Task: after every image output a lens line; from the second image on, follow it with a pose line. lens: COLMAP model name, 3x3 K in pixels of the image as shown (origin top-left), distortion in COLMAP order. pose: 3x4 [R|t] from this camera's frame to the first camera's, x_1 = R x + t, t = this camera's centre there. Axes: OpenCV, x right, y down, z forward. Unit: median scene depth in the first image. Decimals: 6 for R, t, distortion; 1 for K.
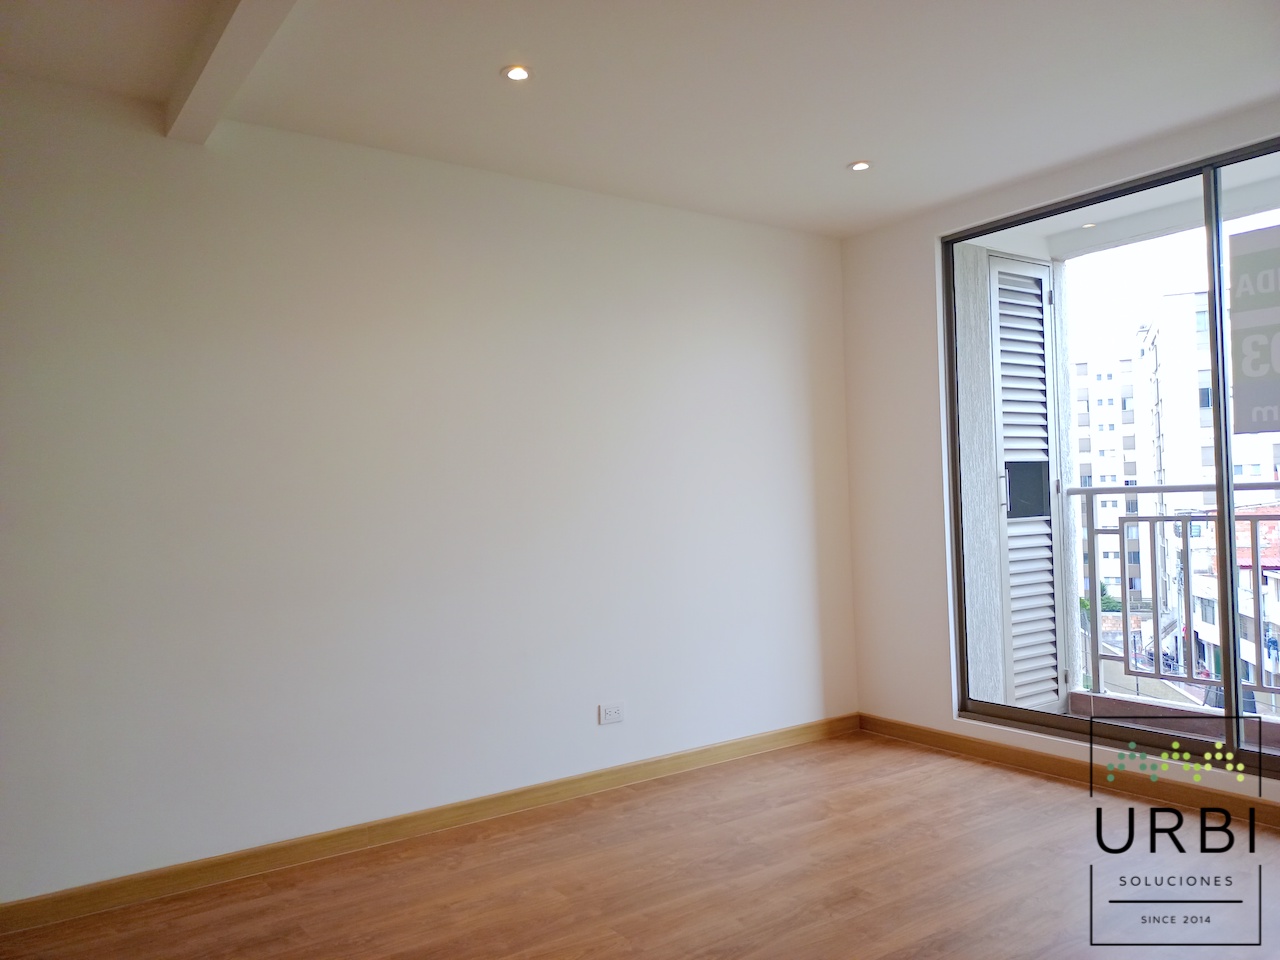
lens RADIAL K [[951.9, 0, 640.0], [0, 951.9, 480.0], [0, 0, 1]] dist [0.006836, 0.003206]
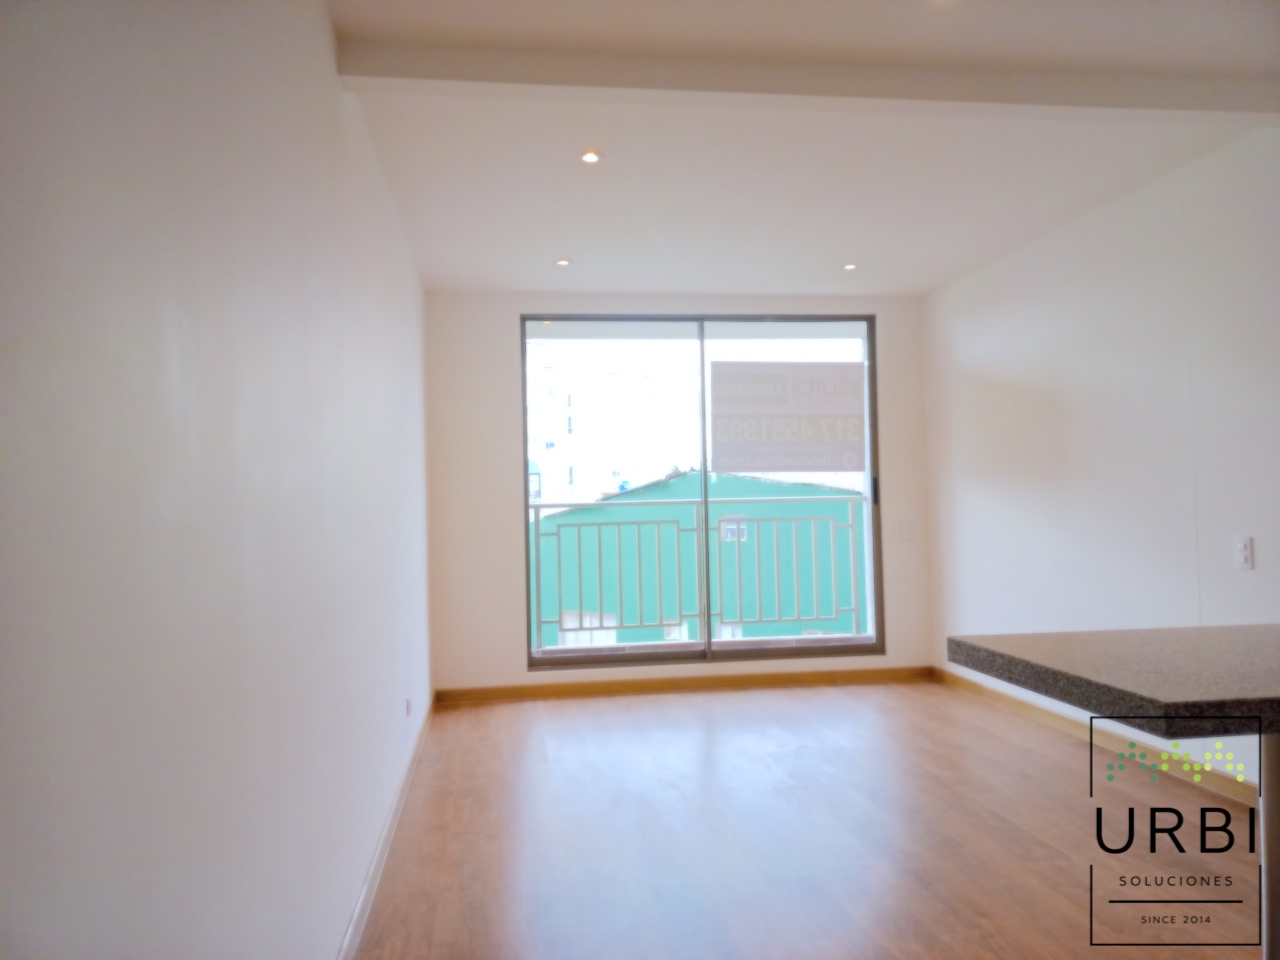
lens RADIAL K [[951.9, 0, 640.0], [0, 951.9, 480.0], [0, 0, 1]] dist [0.006836, 0.003206]
pose [[0.446716, 0.036873, 0.893915, -0.807602], [-0.009732, 0.999291, -0.036356, 0.025354], [-0.894623, 0.007541, 0.446759, 0.258069]]
